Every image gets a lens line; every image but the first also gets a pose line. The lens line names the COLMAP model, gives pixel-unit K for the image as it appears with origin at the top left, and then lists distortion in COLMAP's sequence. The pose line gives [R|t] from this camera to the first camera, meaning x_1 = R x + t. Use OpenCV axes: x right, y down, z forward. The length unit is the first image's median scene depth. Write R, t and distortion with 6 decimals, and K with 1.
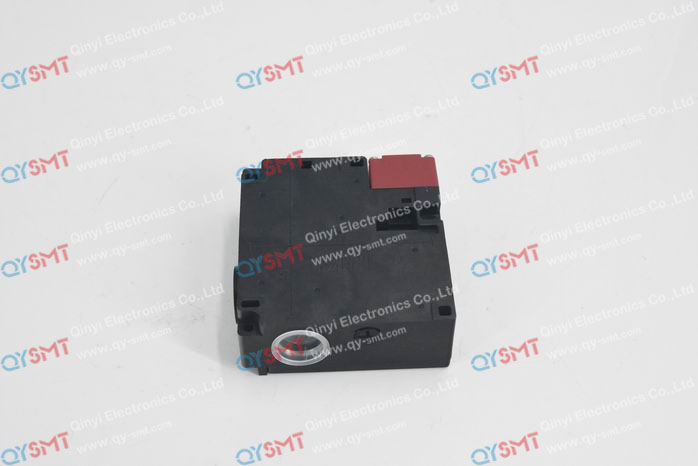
lens RADIAL K [[1144.3, 0, 349.0], [0, 1144.3, 233.0], [0, 0, 1]] dist [0.002484, -0.028413]
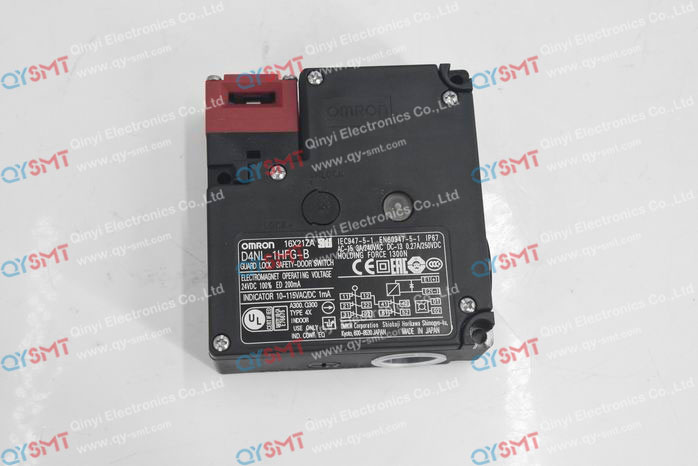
lens RADIAL K [[1144.3, 0, 349.0], [0, 1144.3, 233.0], [0, 0, 1]] dist [0.002484, -0.028413]
pose [[1.000000, 0.000010, -0.000018, 0.000018], [-0.000010, 1.000000, -0.000538, 0.164833], [0.000018, 0.000538, 1.000000, 0.000006]]
